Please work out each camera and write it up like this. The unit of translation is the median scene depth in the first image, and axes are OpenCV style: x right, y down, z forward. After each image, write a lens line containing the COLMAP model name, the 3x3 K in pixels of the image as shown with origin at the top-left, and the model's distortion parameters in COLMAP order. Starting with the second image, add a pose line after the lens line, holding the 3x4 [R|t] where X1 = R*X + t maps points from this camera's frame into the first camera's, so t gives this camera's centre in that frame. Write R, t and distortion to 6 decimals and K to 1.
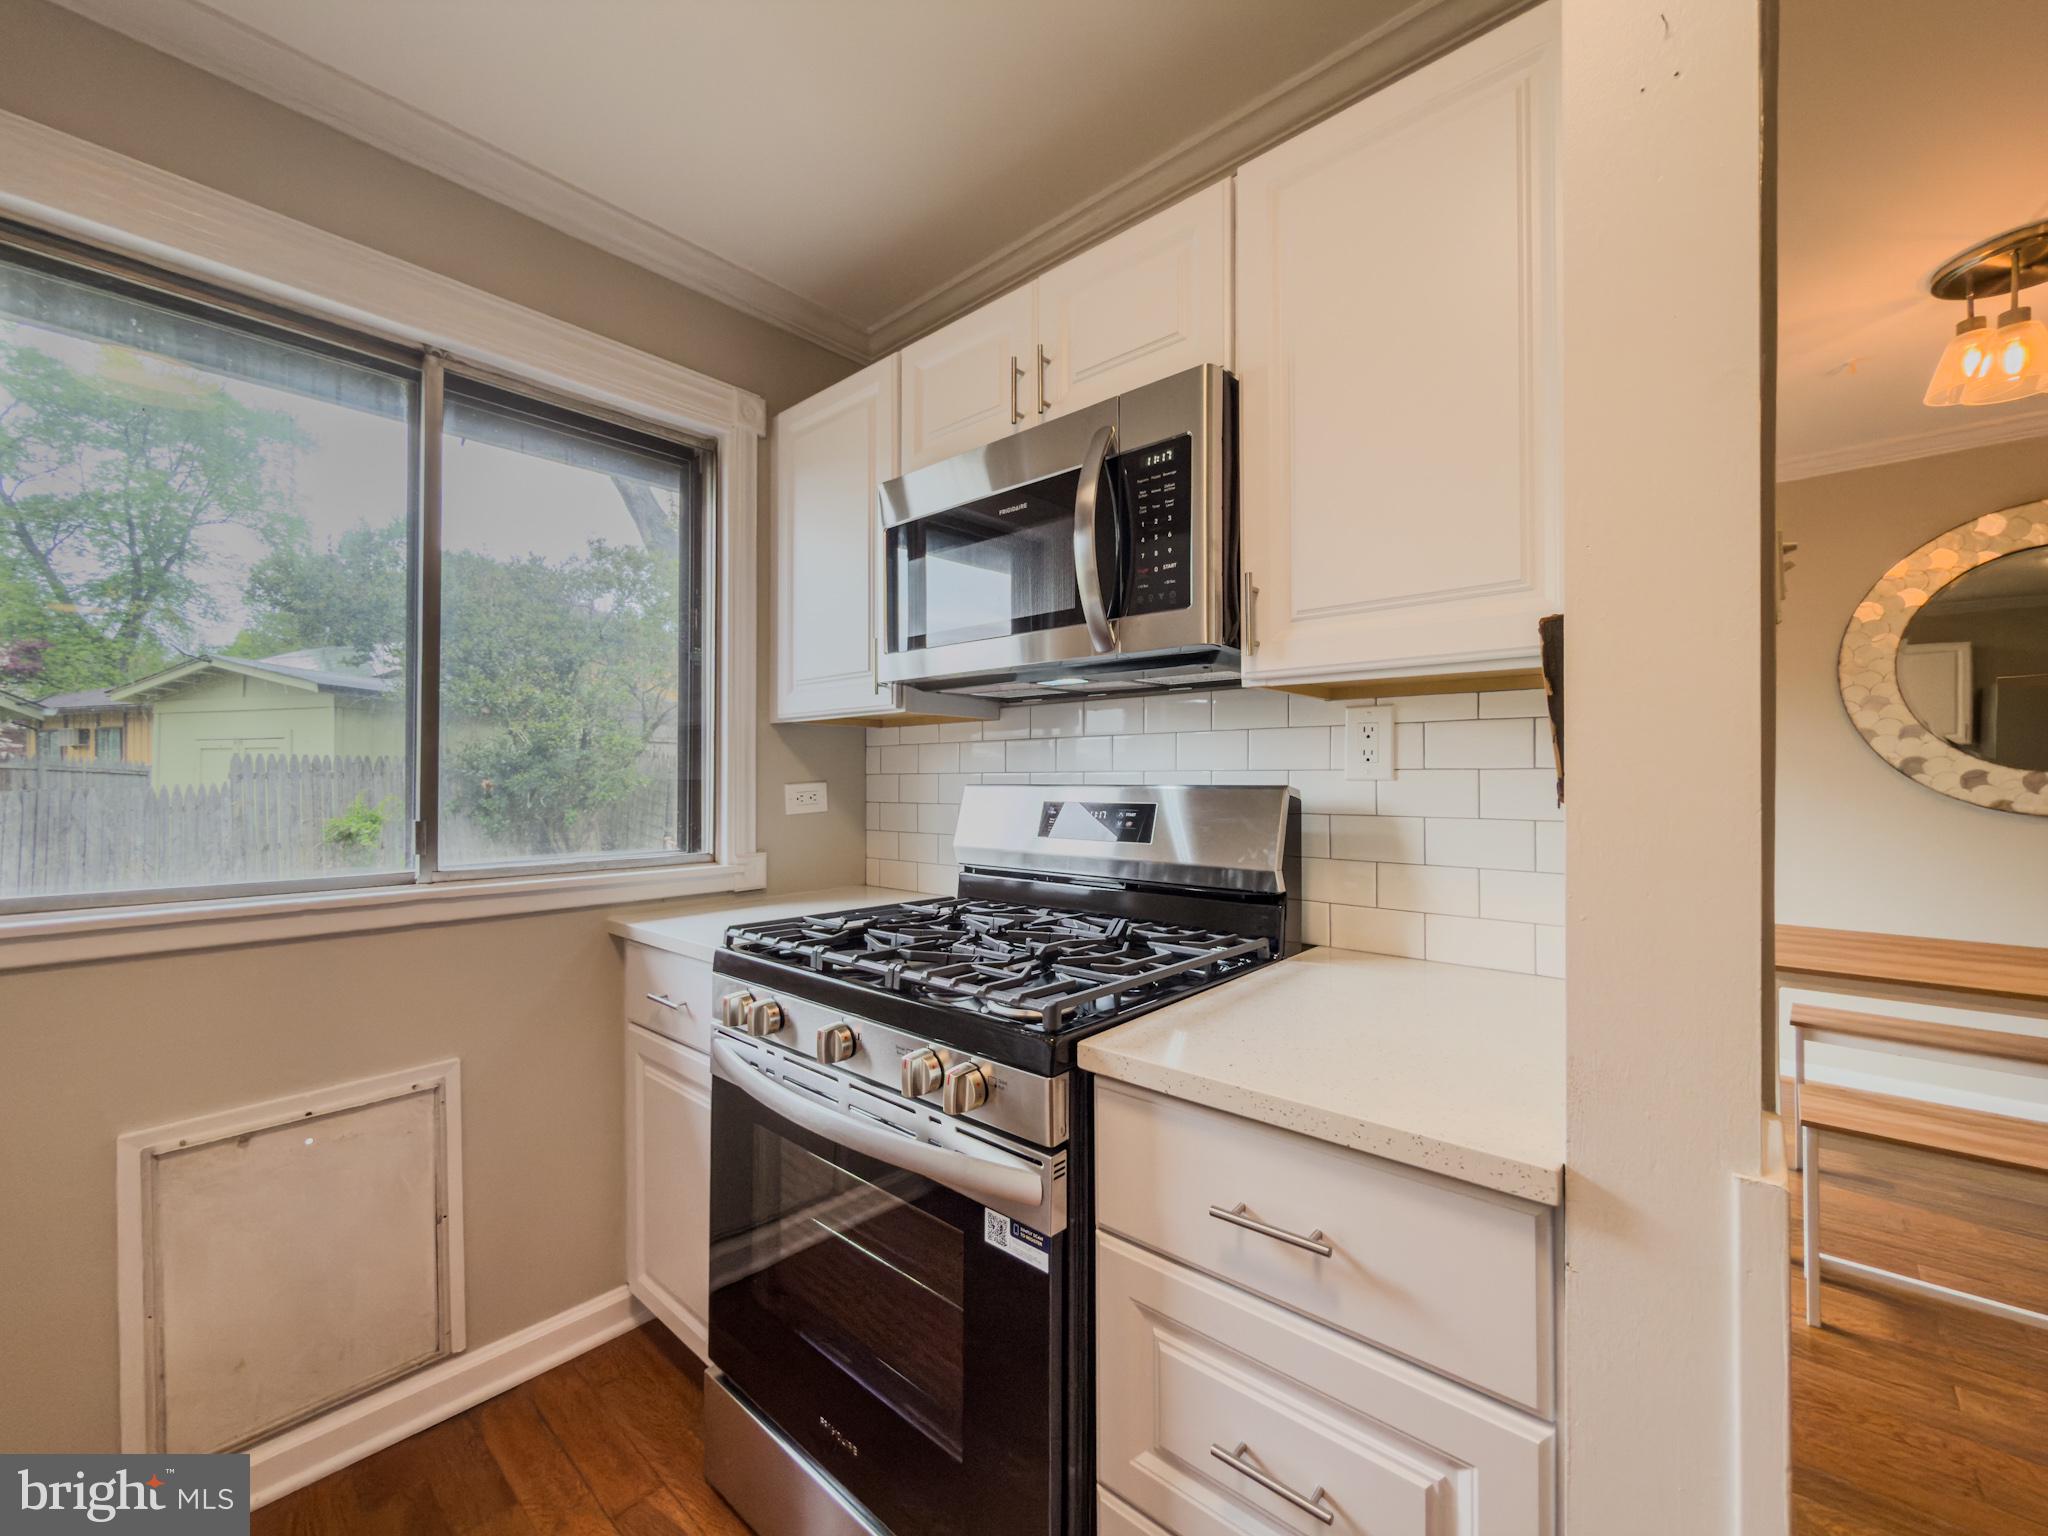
lens RADIAL K [[838.5, 0, 1063.7], [0, 838.5, 769.3], [0, 0, 1]] dist [0.000035, -0.000780]
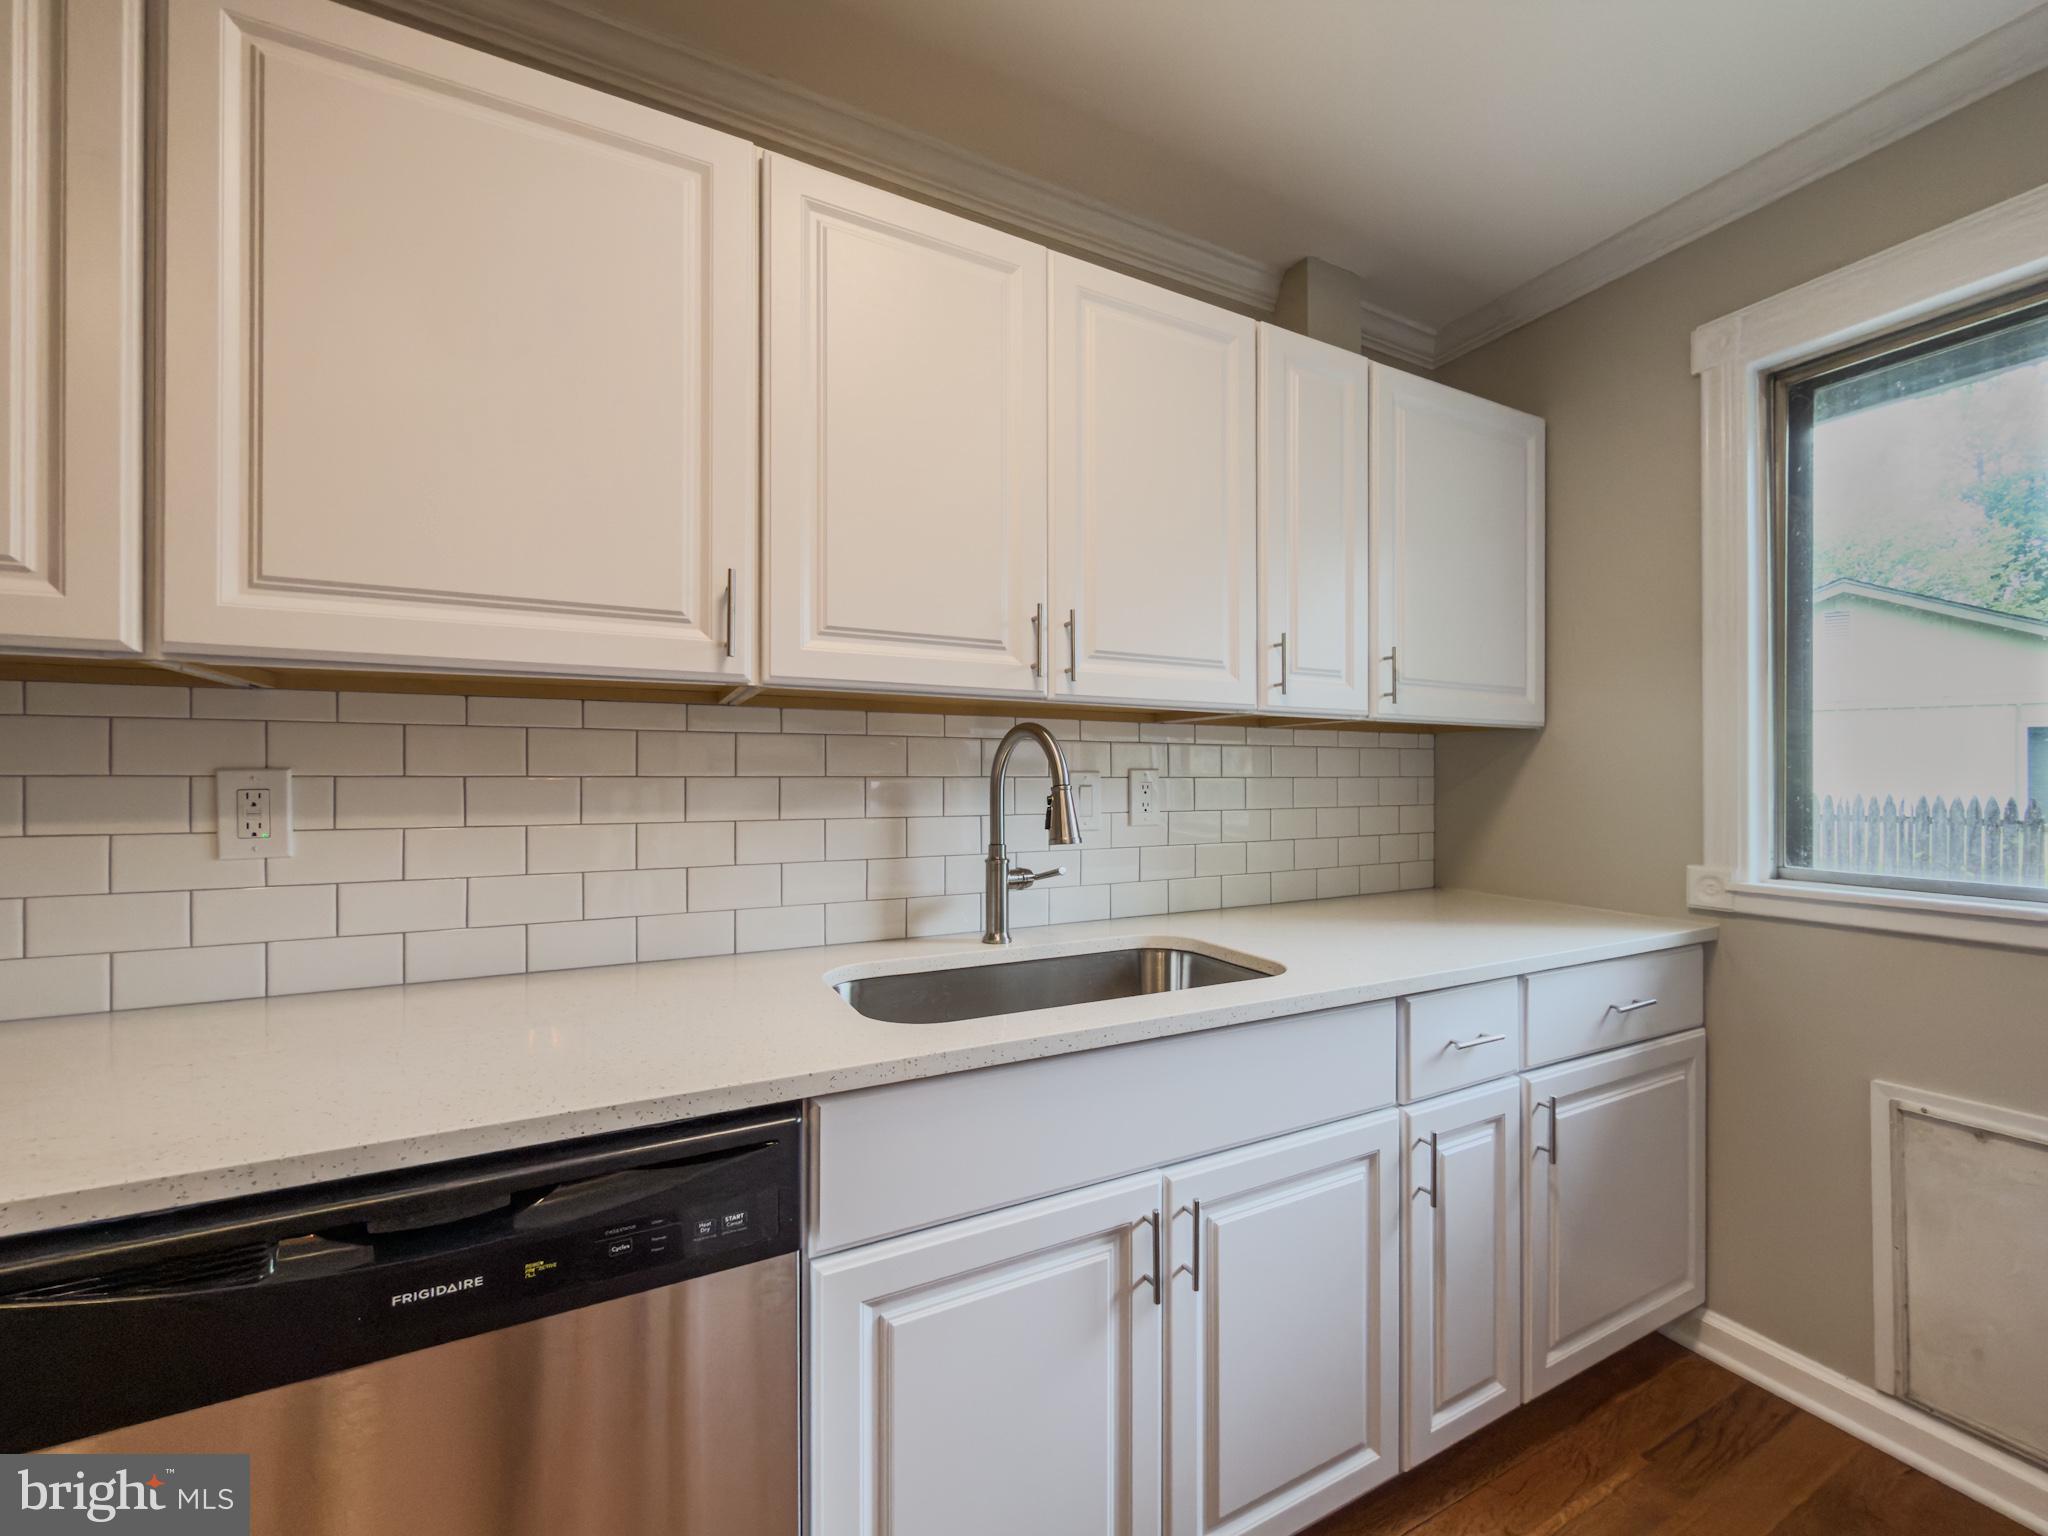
lens RADIAL K [[838.5, 0, 1035.8], [0, 838.5, 781.0], [0, 0, 1]] dist [0.000035, -0.000780]
pose [[-0.348767, 0.005017, -0.937196, 0.324516], [0.005668, 0.999979, 0.003244, 0.001406], [0.937192, -0.004180, -0.348788, 0.241369]]
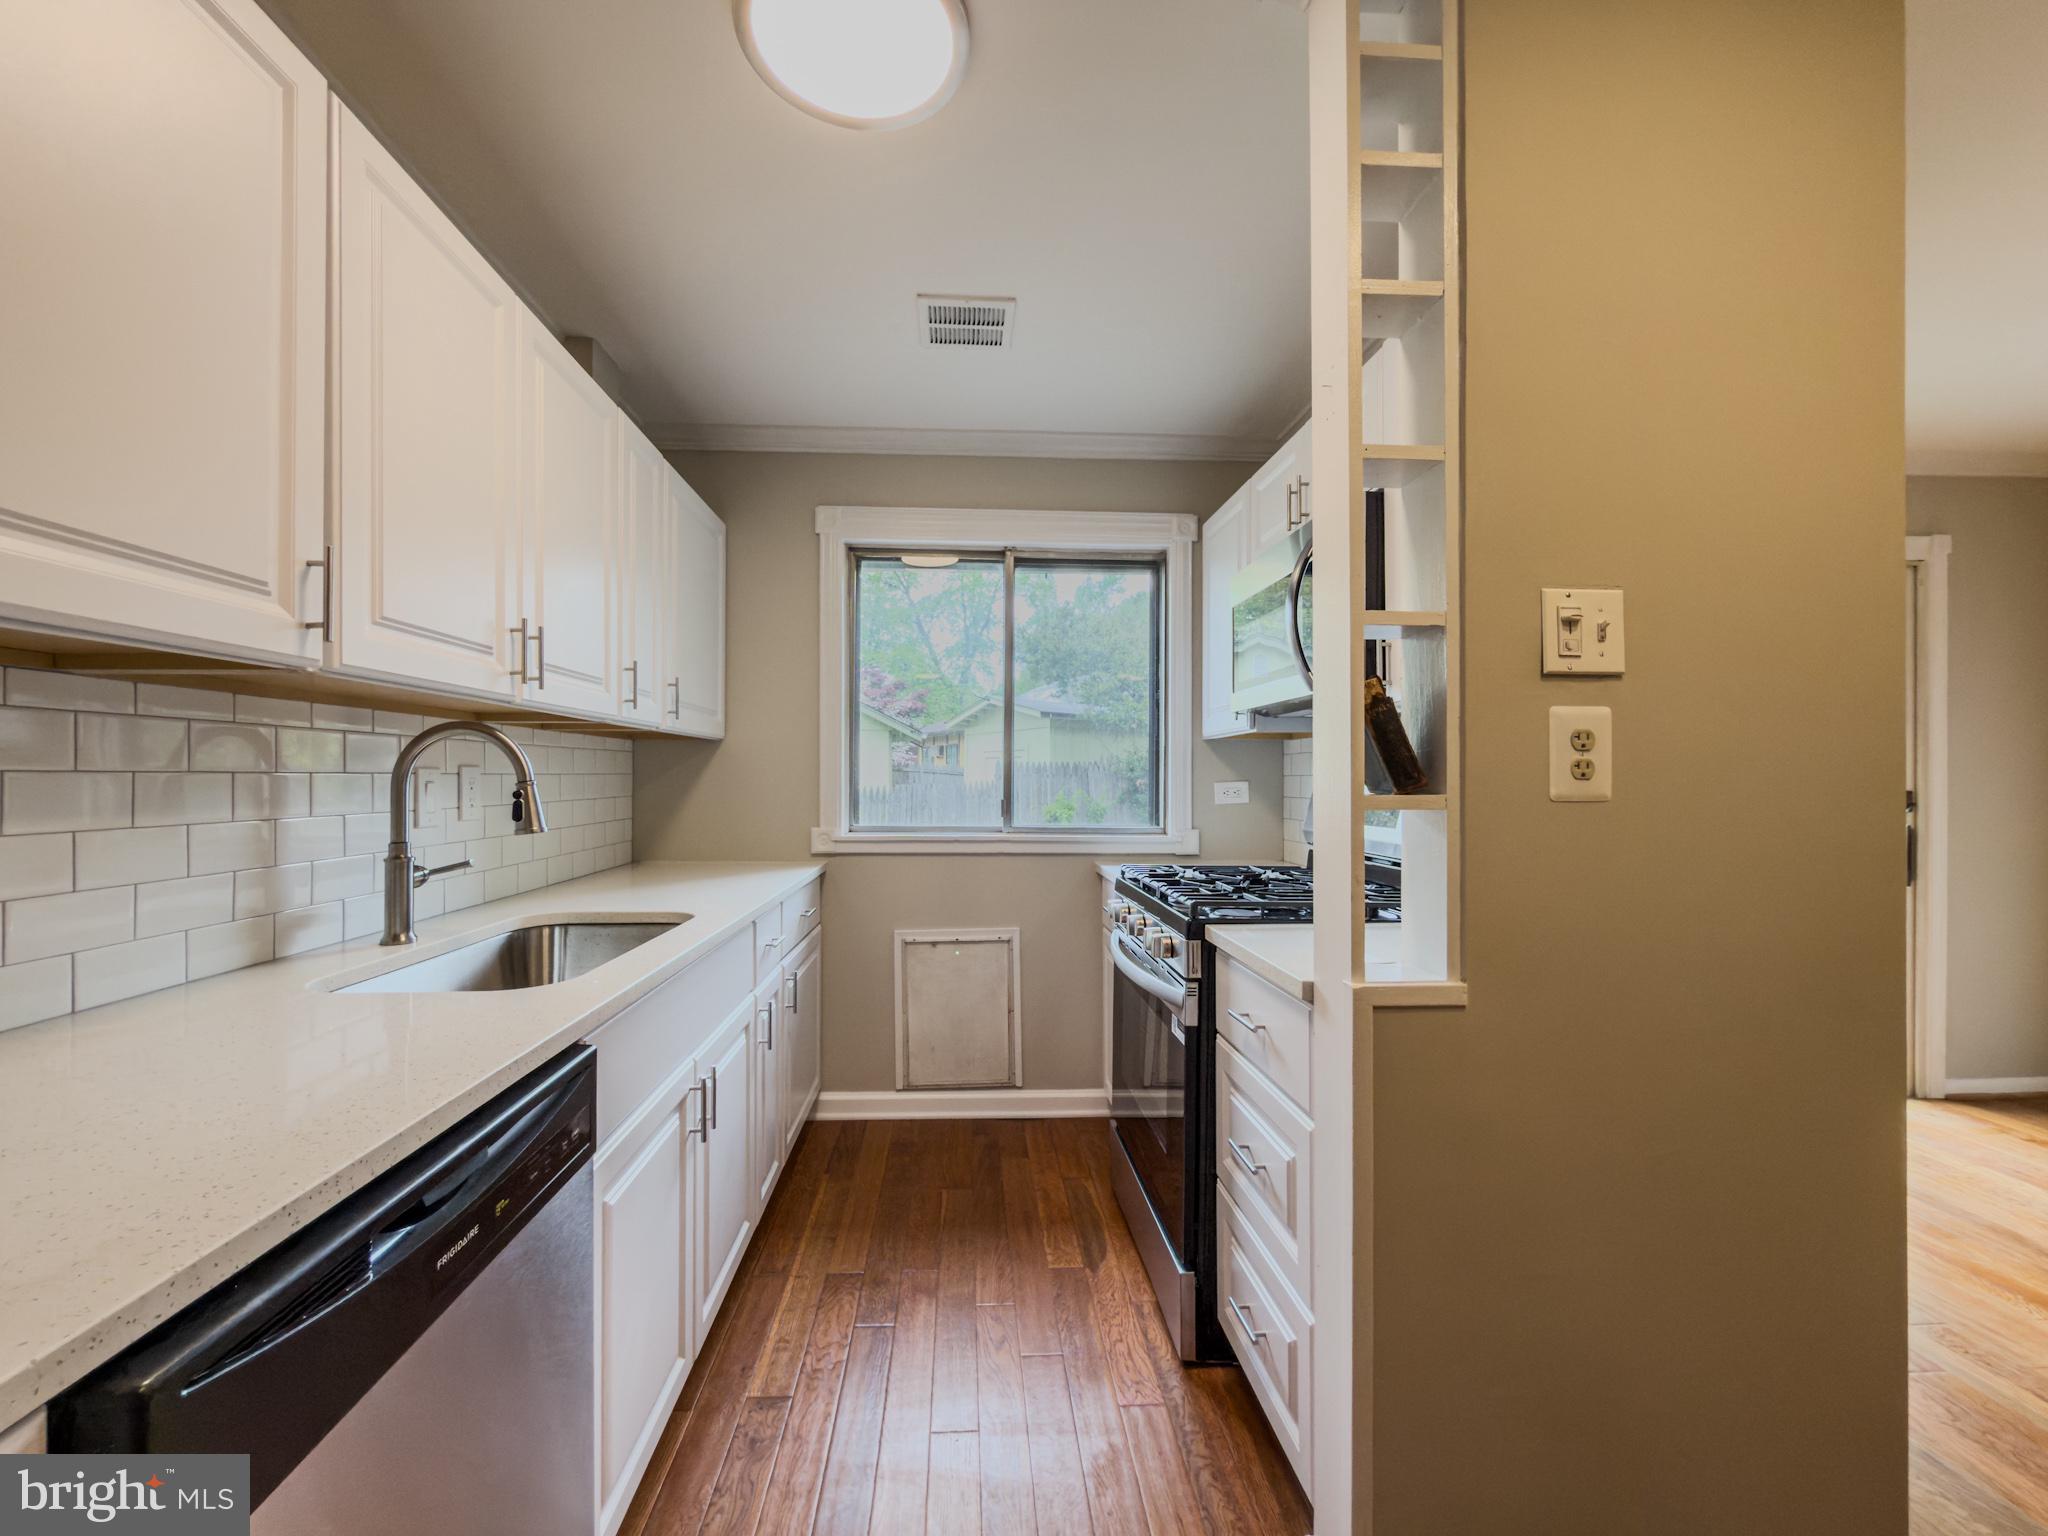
lens RADIAL K [[838.5, 0, 1019.0], [0, 838.5, 776.1], [0, 0, 1]] dist [0.000035, -0.000780]
pose [[0.715398, 0.003387, -0.698709, 0.587616], [0.000643, 0.999985, 0.005506, -0.001442], [0.698717, -0.004388, 0.715385, -0.333333]]
